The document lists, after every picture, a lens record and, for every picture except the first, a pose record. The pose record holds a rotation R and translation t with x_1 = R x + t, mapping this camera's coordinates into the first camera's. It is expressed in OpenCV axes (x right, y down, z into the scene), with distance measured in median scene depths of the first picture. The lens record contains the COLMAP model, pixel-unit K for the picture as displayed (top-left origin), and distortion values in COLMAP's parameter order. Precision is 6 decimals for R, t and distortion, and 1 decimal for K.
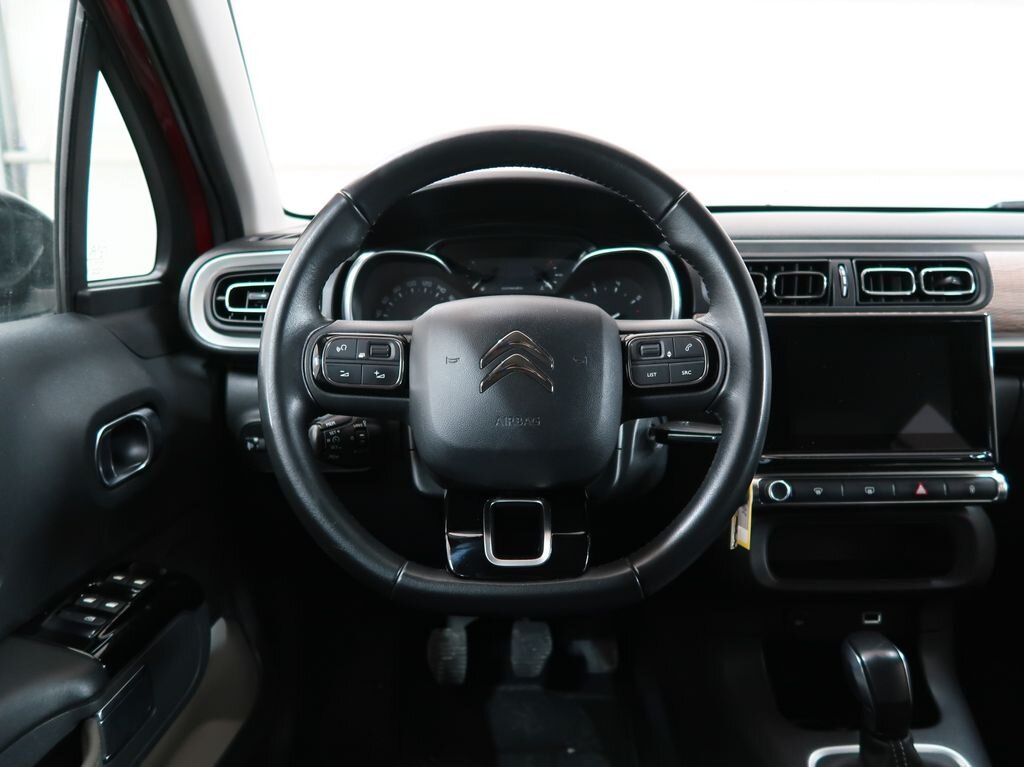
lens RADIAL K [[831.0, 0, 522.2], [0, 831.0, 394.2], [0, 0, 1]] dist [-0.014484, -0.002802]
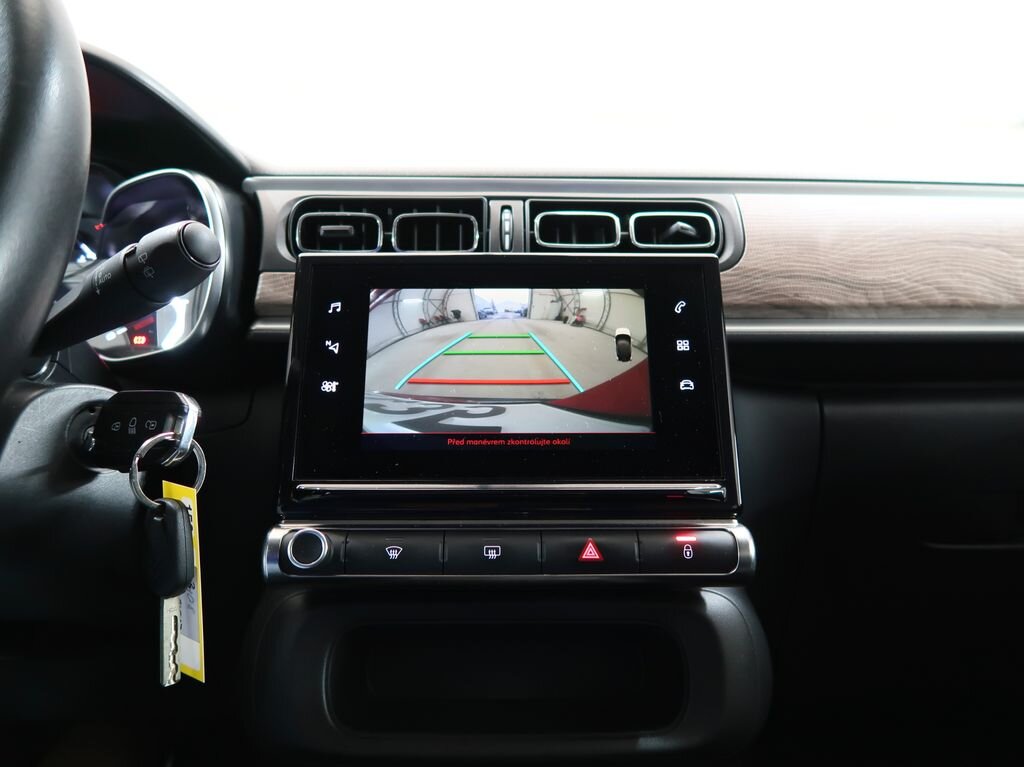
lens RADIAL K [[795.6, 0, 511.7], [0, 795.6, 378.9], [0, 0, 1]] dist [-0.016272, -0.004836]
pose [[0.999955, 0.007541, 0.005824, 0.393952], [-0.006052, 0.974801, -0.222992, 0.111699], [-0.007359, 0.222947, 0.974803, 0.440964]]
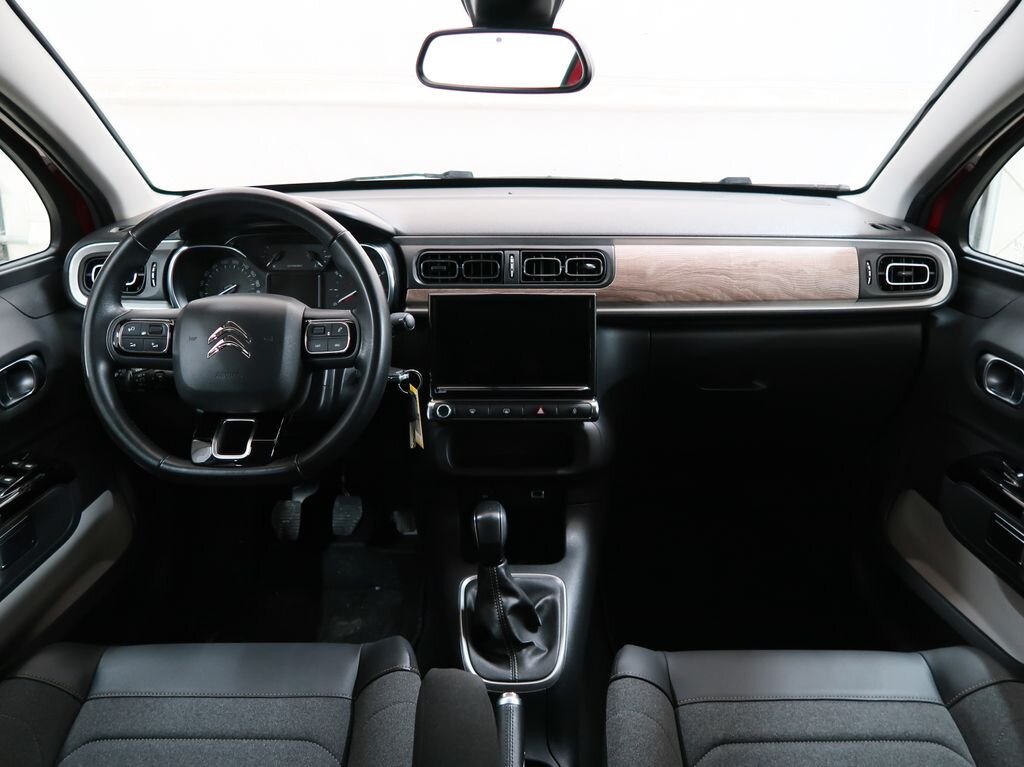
lens RADIAL K [[838.9, 0, 511.4], [0, 838.9, 362.6], [0, 0, 1]] dist [-0.007030, -0.006724]
pose [[0.999926, 0.007969, -0.009152, 0.406780], [-0.007026, 0.995074, 0.098883, -0.115942], [0.009895, -0.098811, 0.995057, -0.487913]]
